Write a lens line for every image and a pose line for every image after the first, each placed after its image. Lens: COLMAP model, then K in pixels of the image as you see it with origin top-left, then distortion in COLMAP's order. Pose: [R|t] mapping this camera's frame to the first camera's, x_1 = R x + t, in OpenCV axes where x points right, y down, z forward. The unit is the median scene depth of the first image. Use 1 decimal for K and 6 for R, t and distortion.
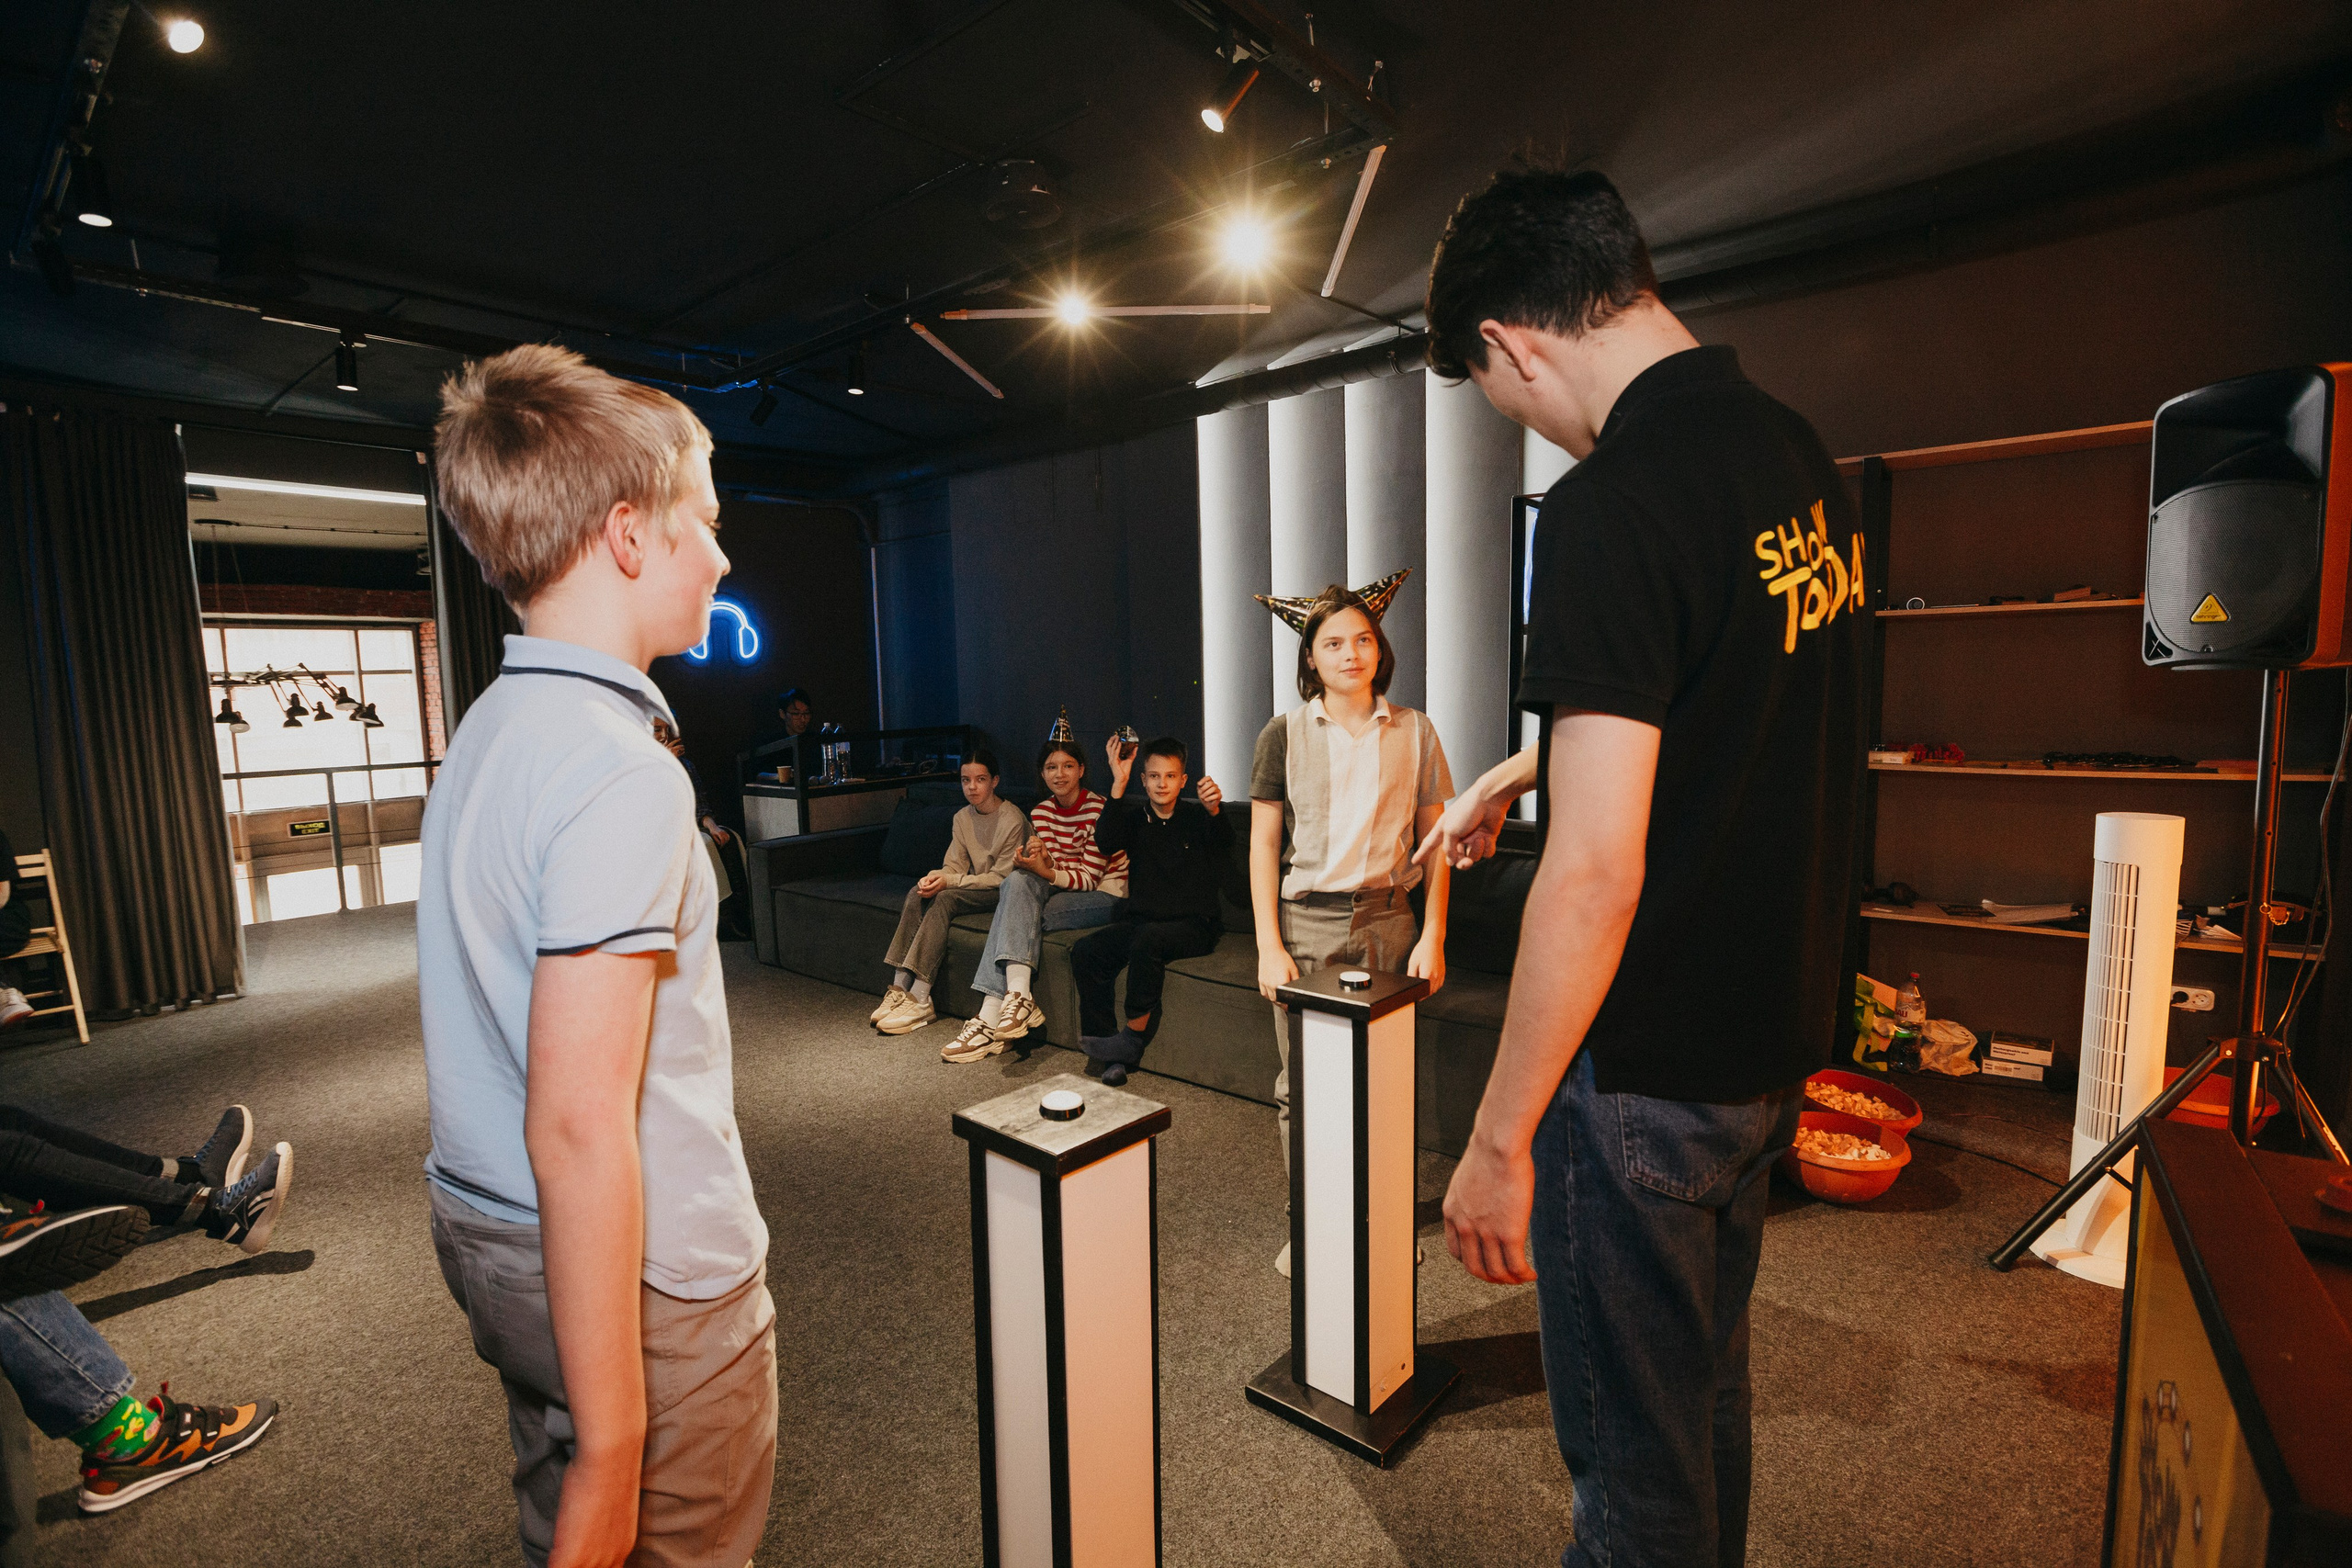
lens RADIAL K [[1123.2, 0, 1172.3], [0, 1123.2, 795.9], [0, 0, 1]] dist [-0.018080, 0.005402]
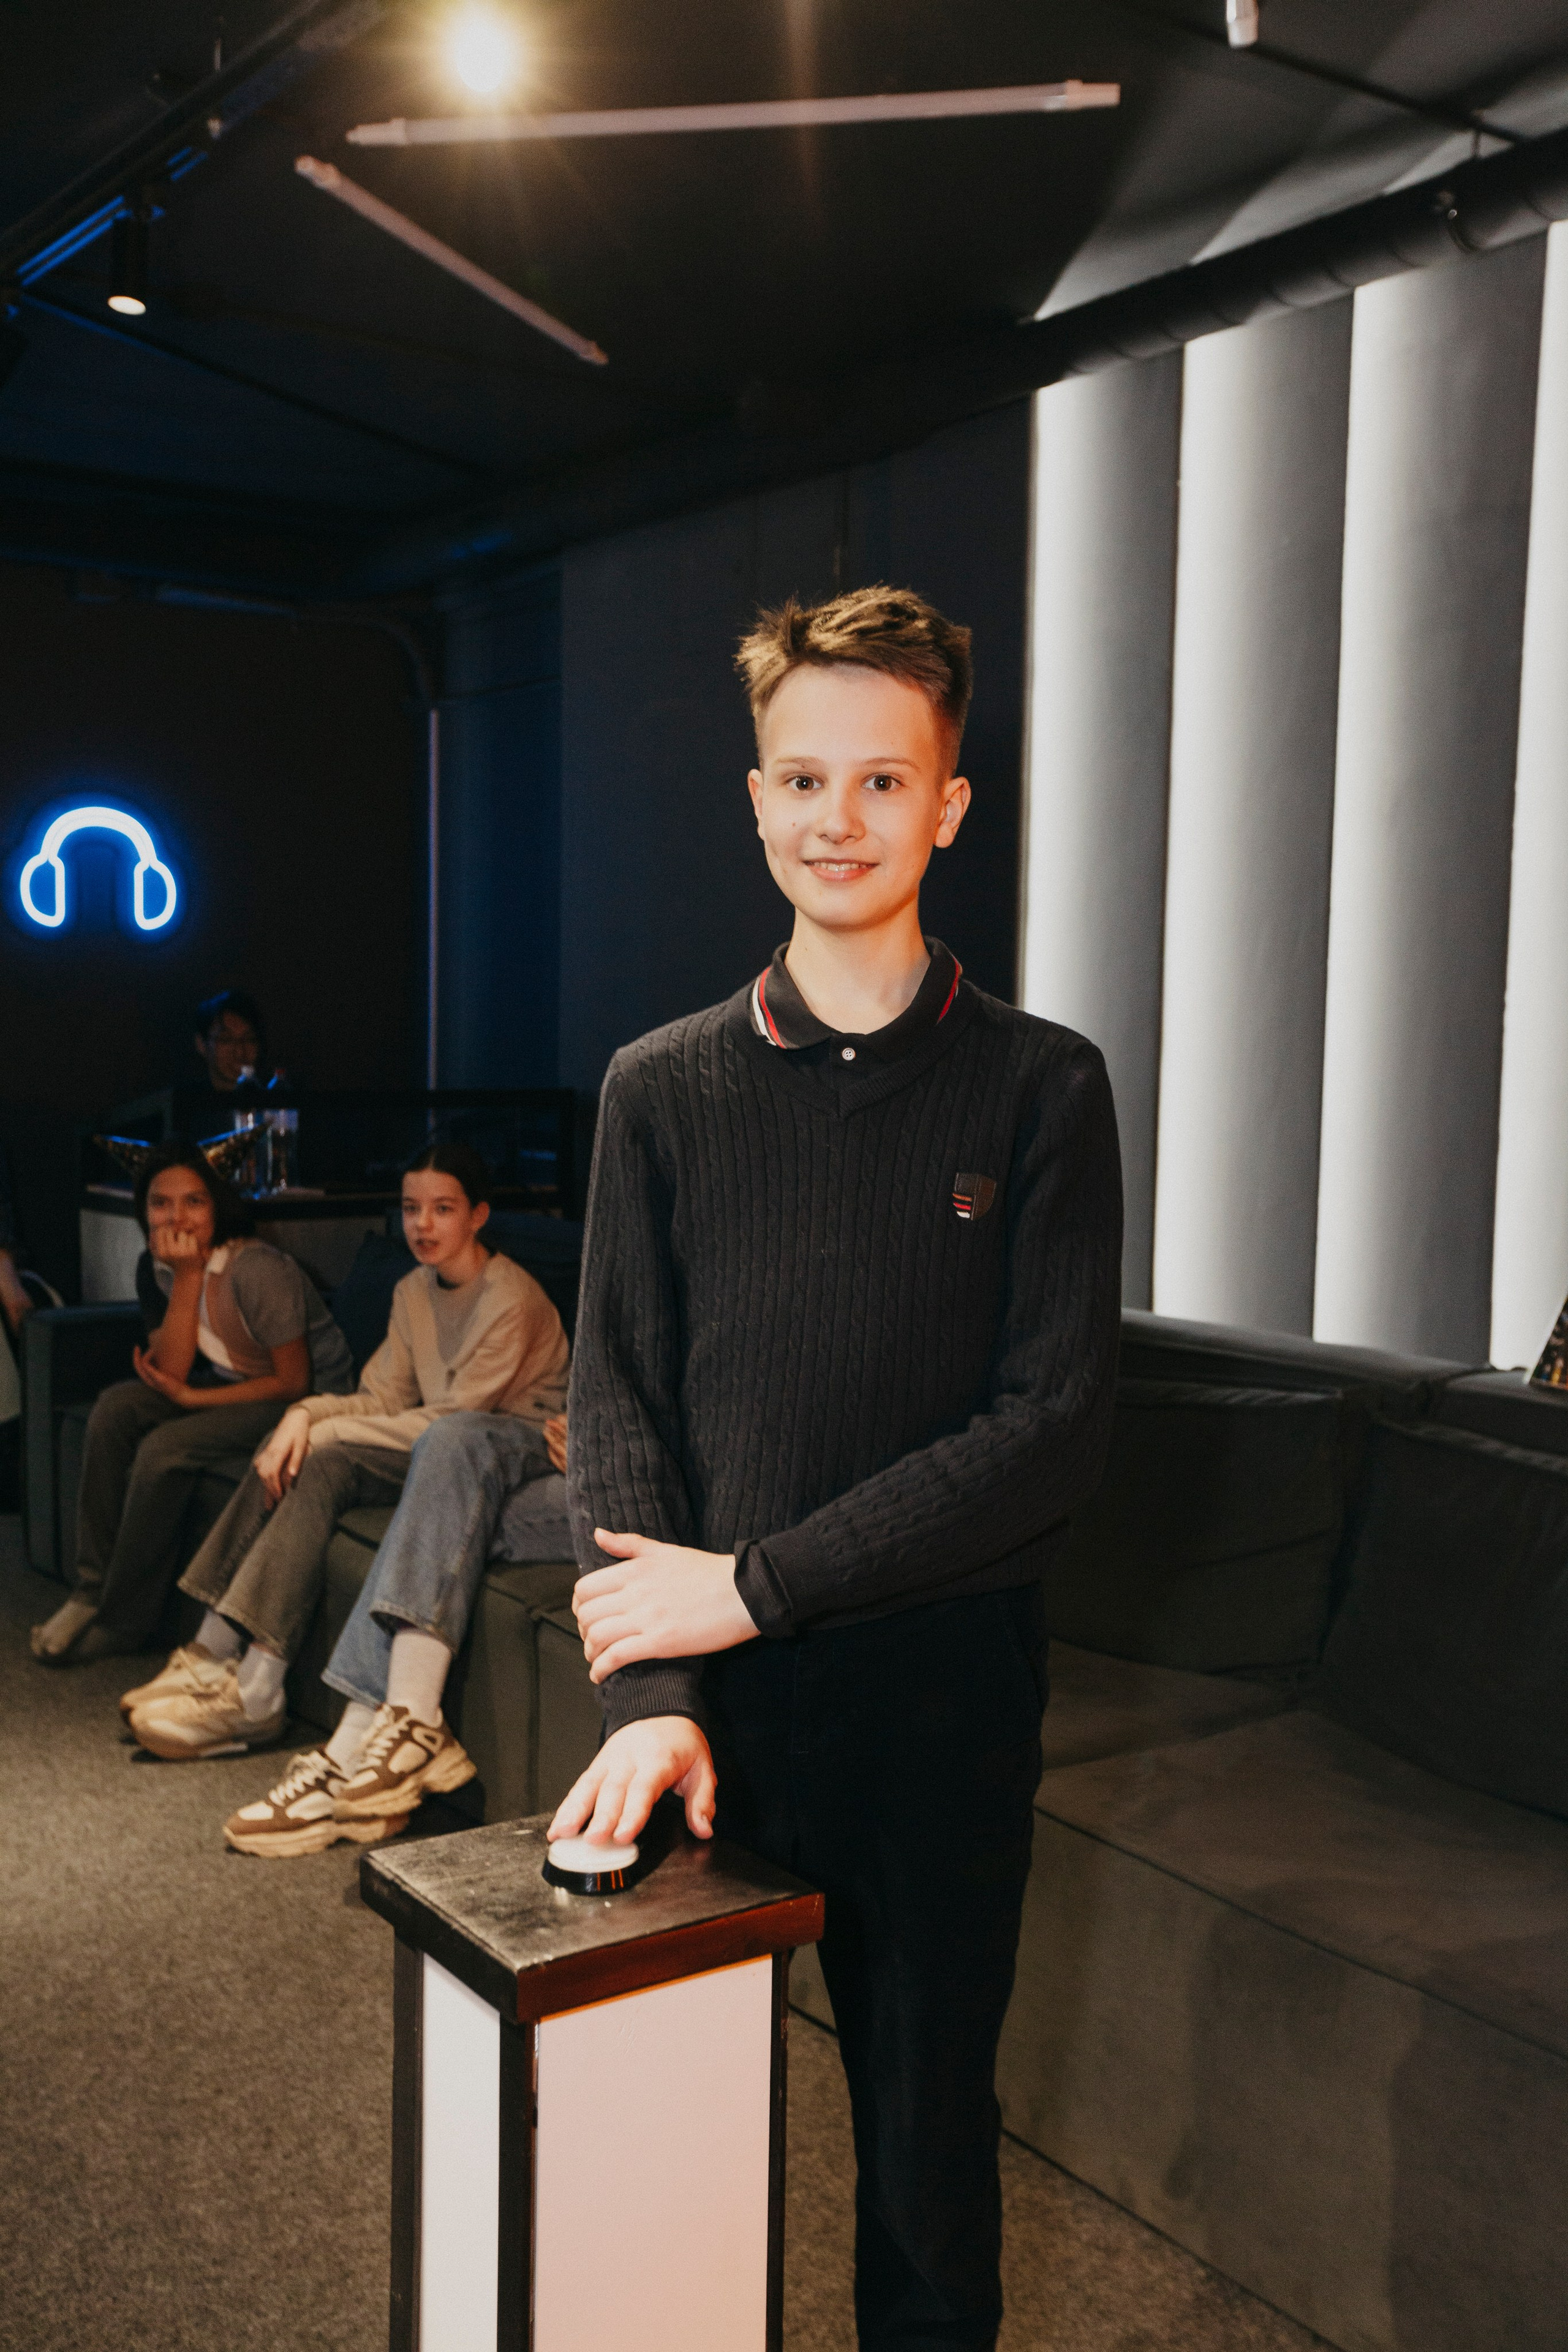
lens RADIAL K [[2235.4, 0, 781.2], [0, 2235.4, 1189.0], [0, 0, 1]] dist [0.067290, 0.000000]
pose [[0.971724, 0.060590, -0.228214, 0.156915], [-0.067210, 0.997511, -0.021343, -0.010515], [0.226352, 0.036078, 0.973377, 0.161259]]
